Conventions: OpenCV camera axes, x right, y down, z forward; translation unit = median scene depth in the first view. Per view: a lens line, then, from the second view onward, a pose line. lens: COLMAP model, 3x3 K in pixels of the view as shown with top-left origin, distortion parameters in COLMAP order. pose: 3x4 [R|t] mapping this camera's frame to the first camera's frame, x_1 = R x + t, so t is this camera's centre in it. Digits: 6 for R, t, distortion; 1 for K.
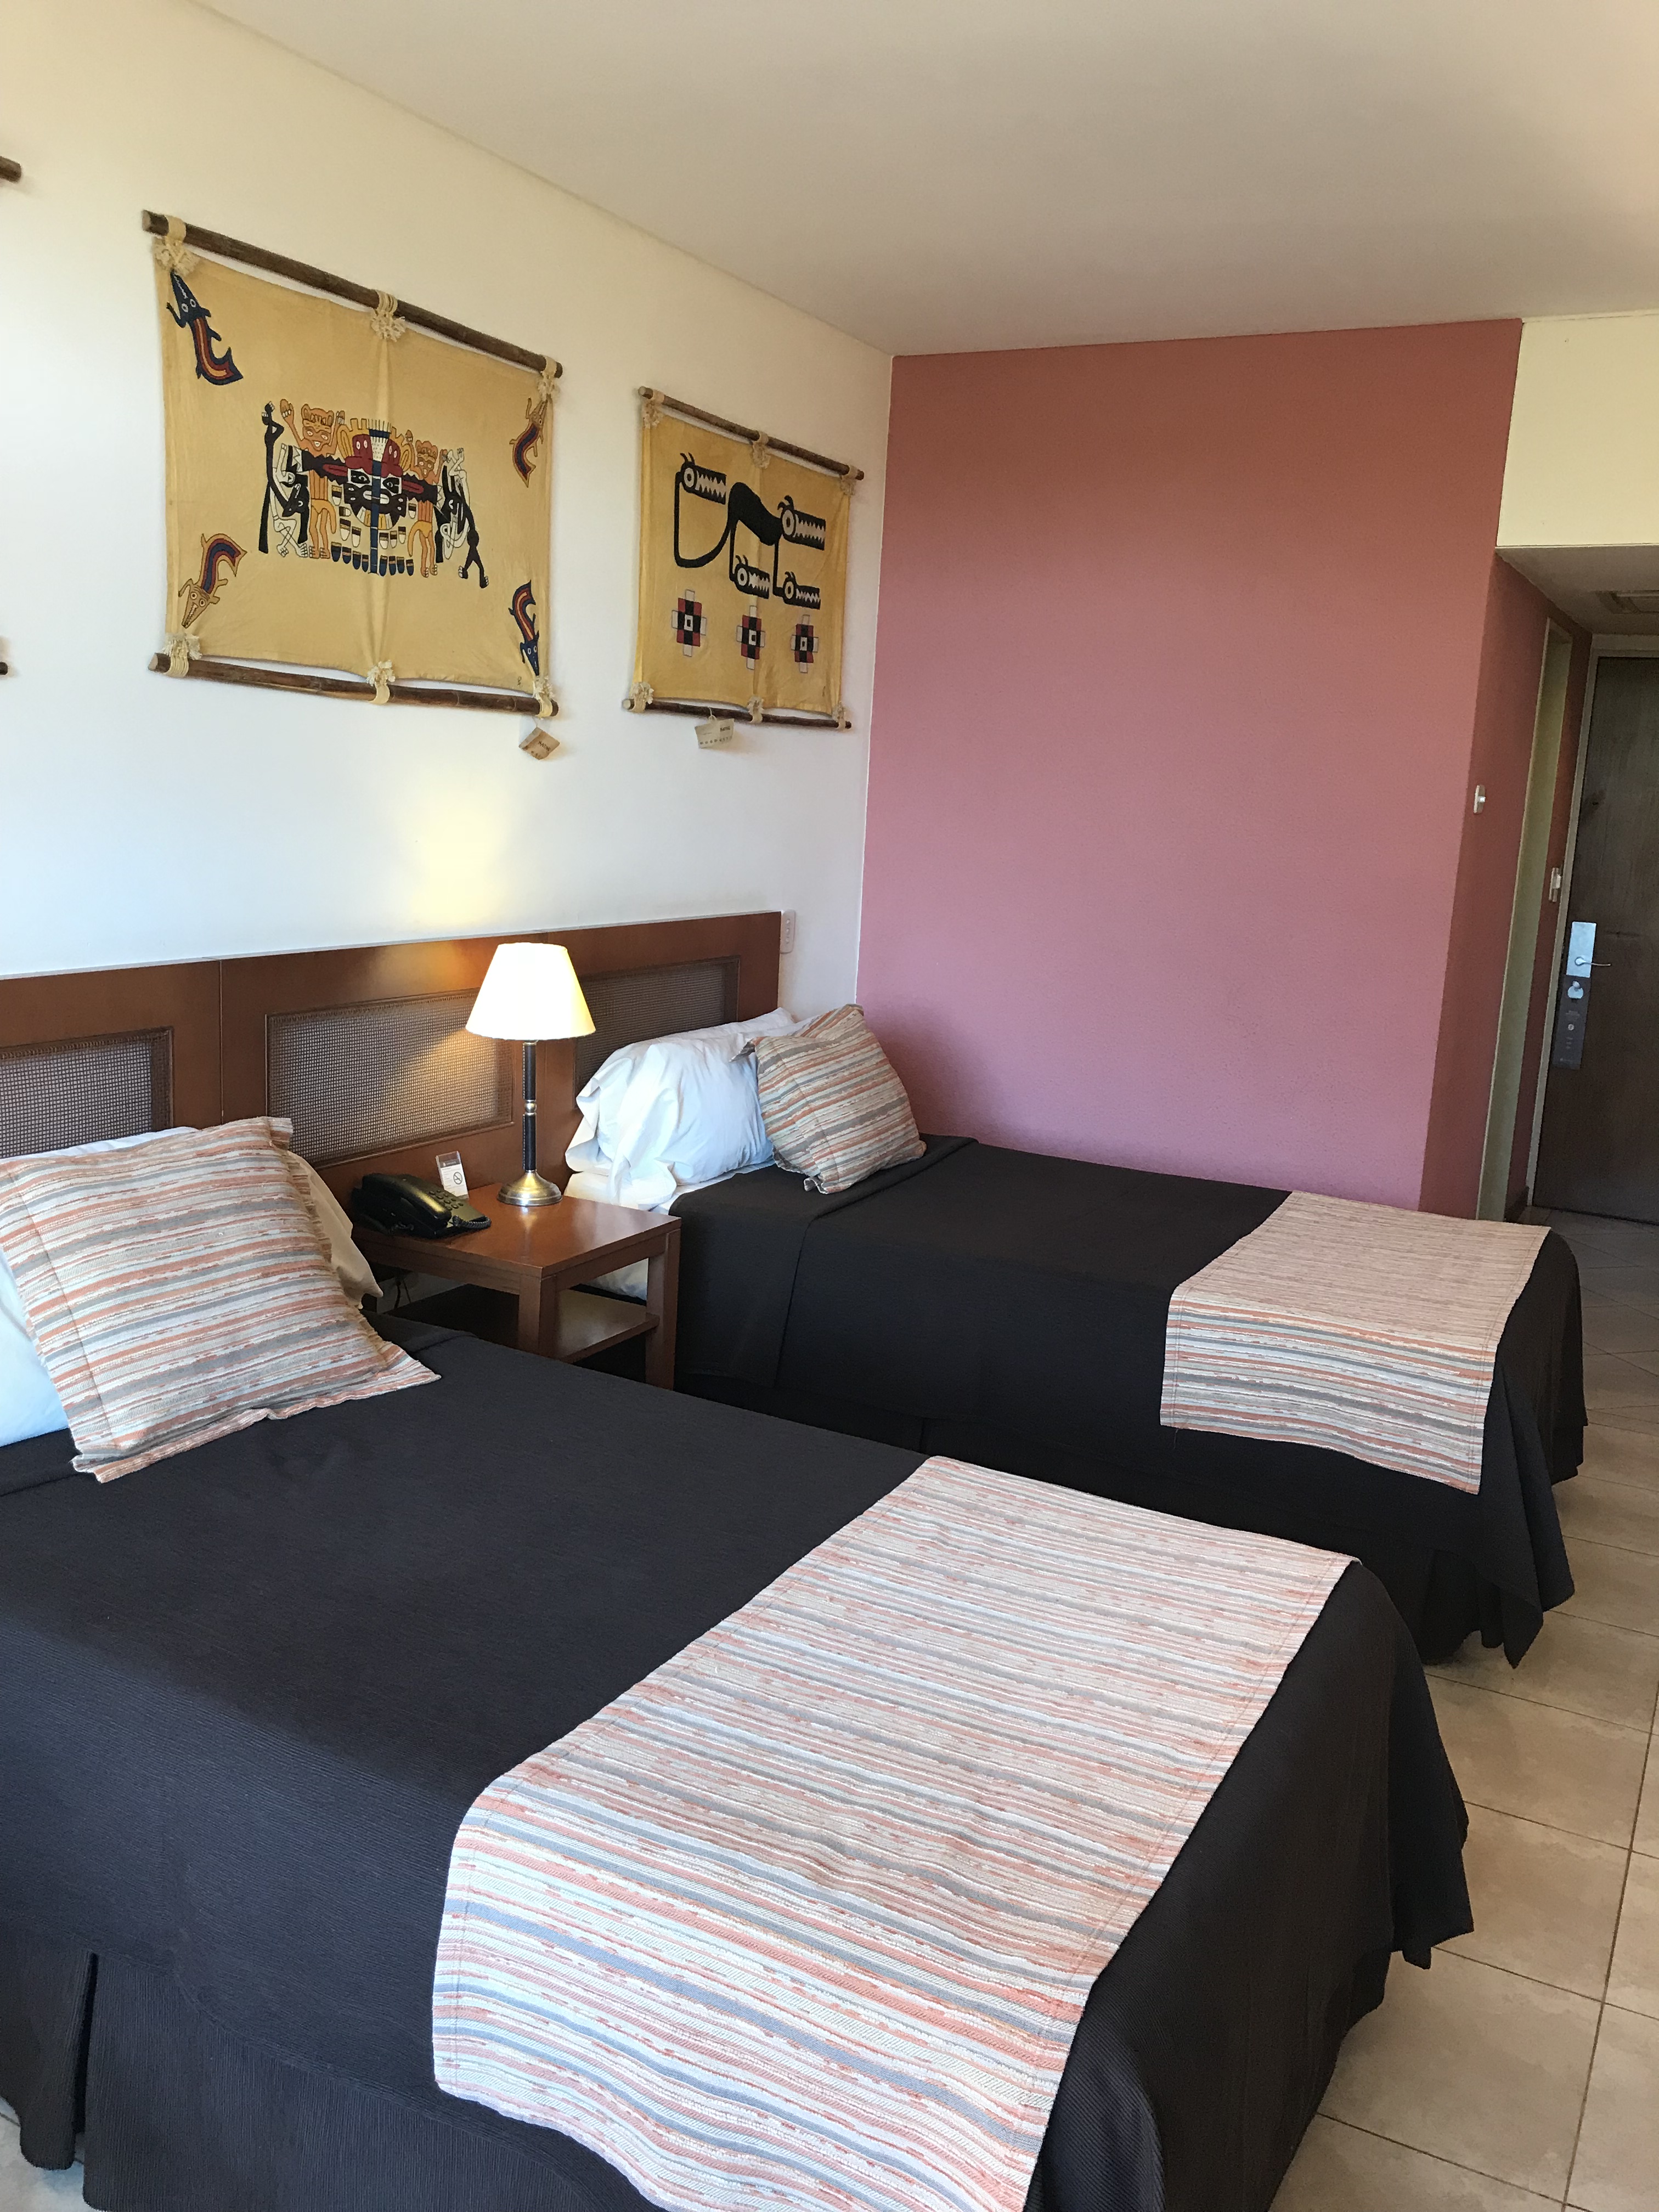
lens RADIAL K [[1816.1, 0, 815.1], [0, 1816.1, 1123.2], [0, 0, 1]] dist [0.014000, 0.001648]
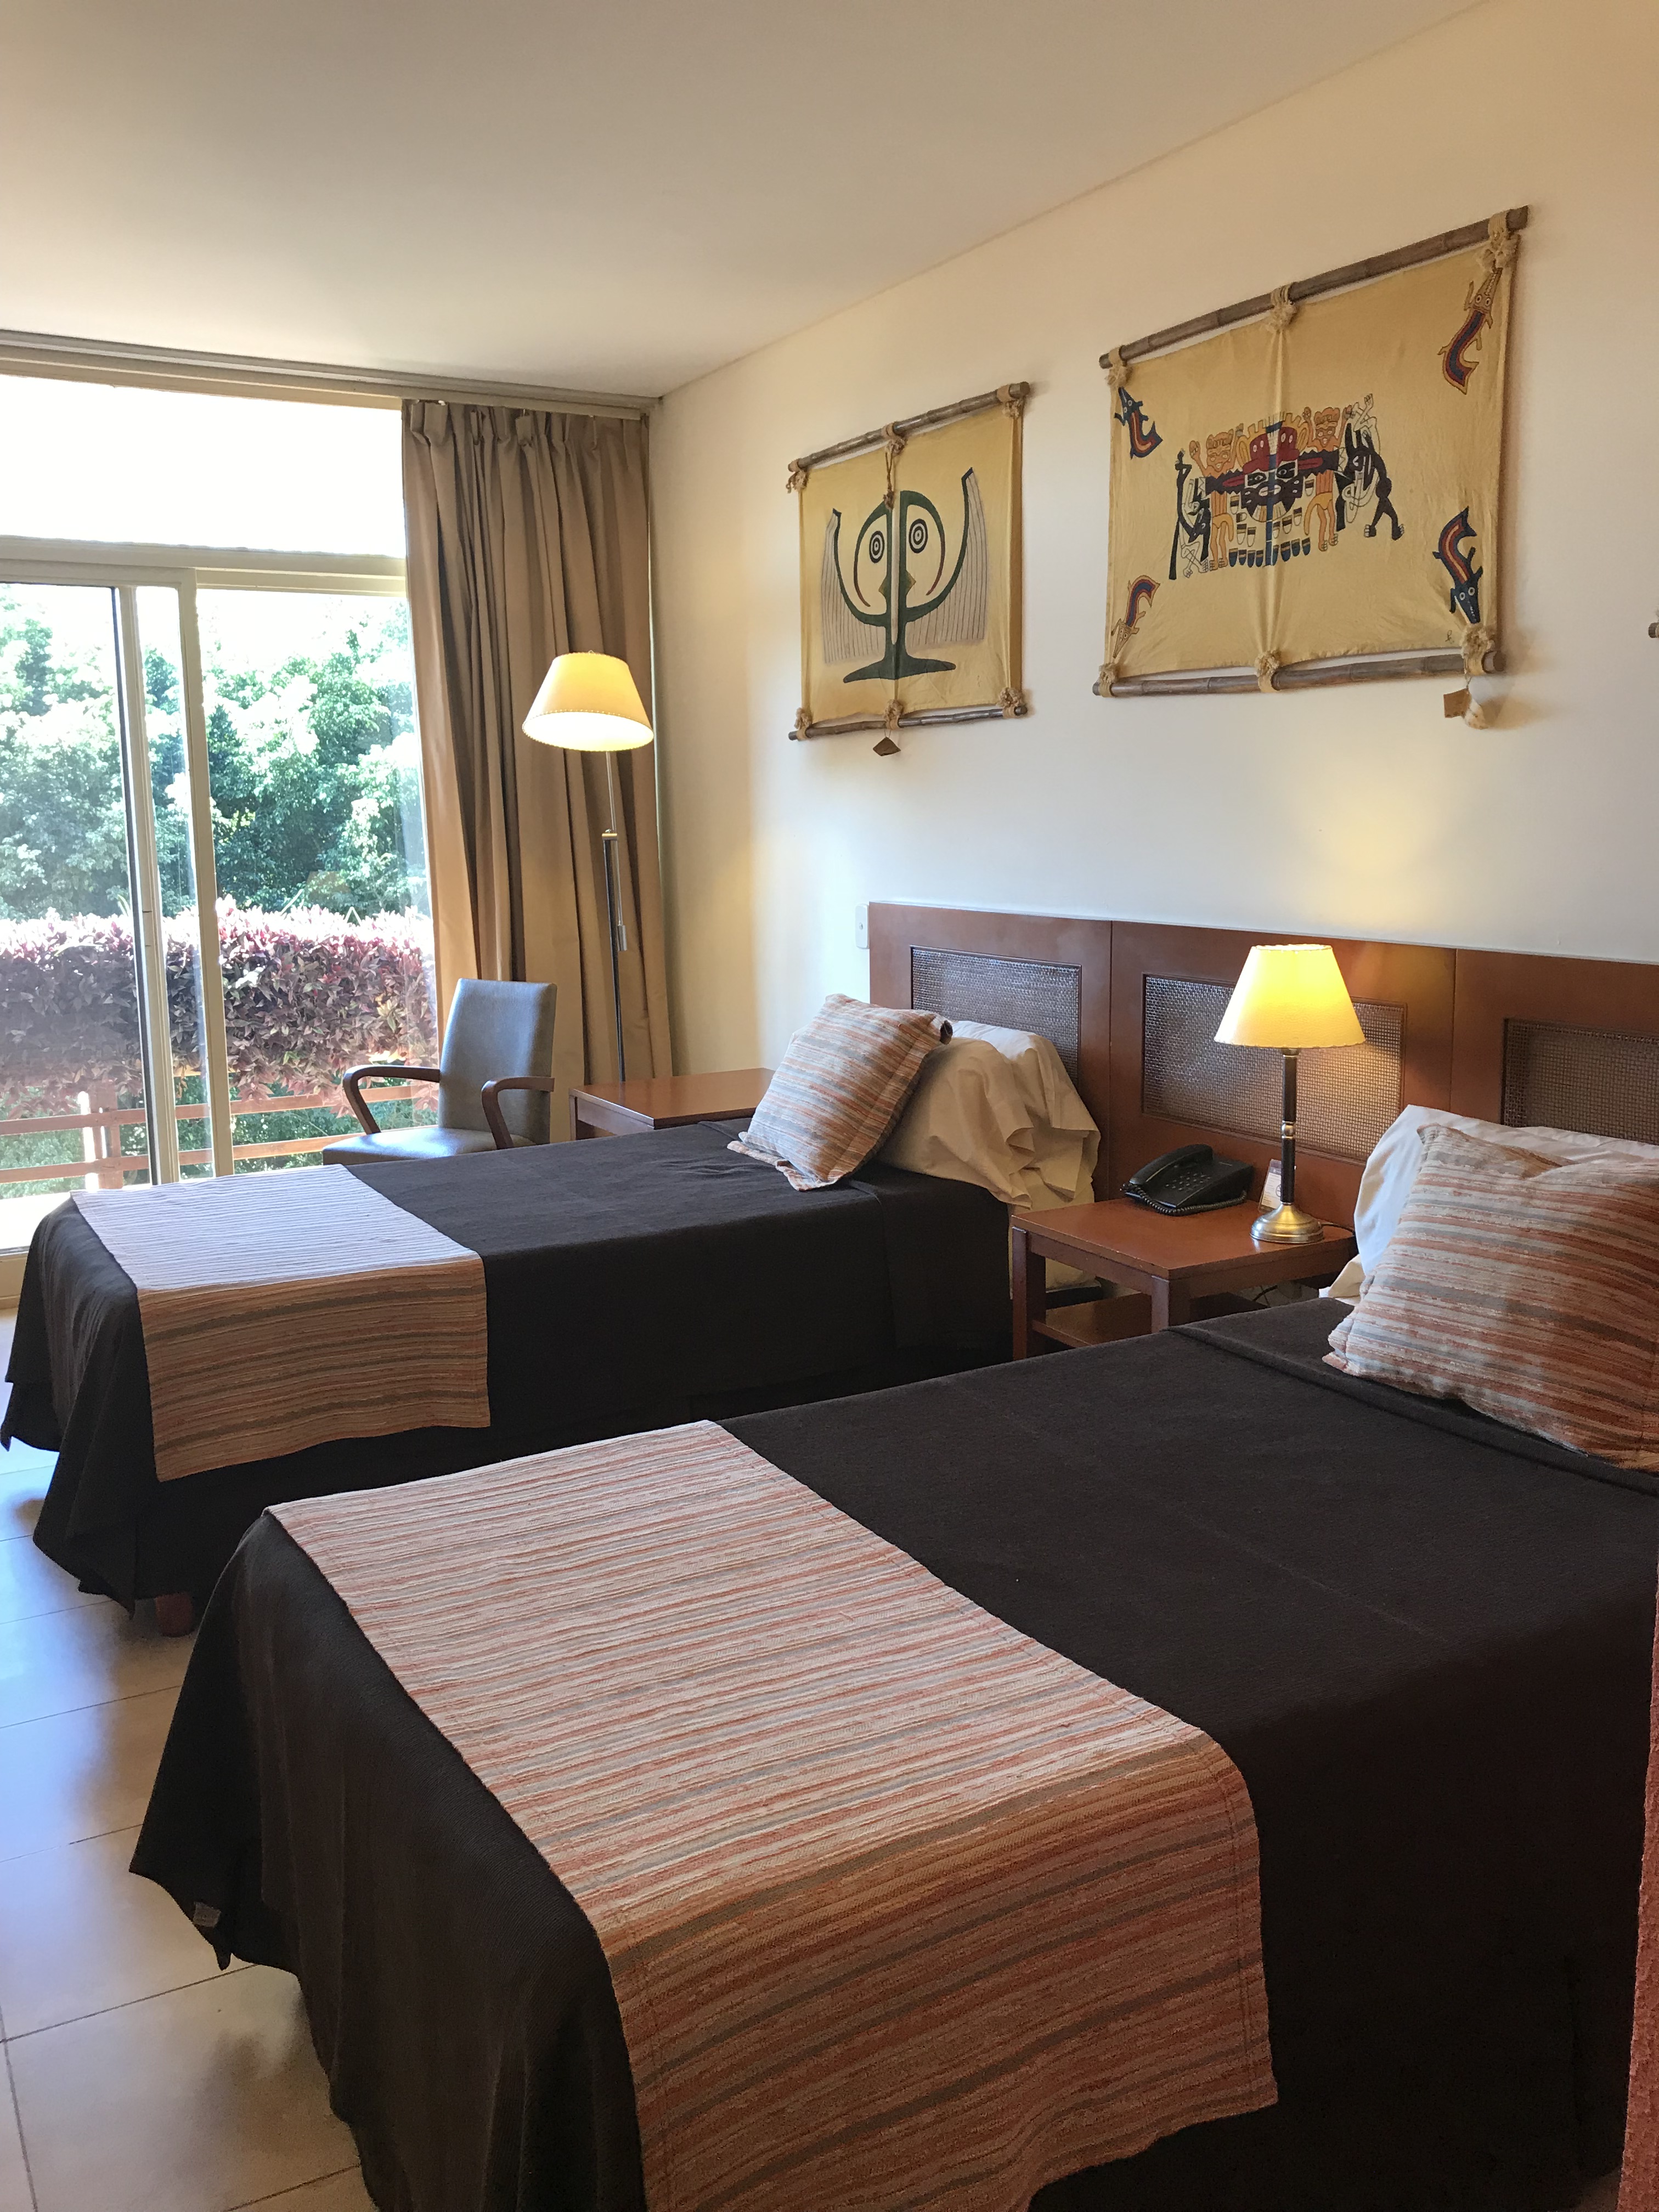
lens RADIAL K [[1816.1, 0, 815.9], [0, 1816.1, 1093.3], [0, 0, 1]] dist [0.014000, 0.001648]
pose [[-0.540818, 0.109075, -0.834038, 0.778589], [-0.161828, 0.959540, 0.230423, -0.212816], [0.825426, 0.259588, -0.501285, 1.381528]]
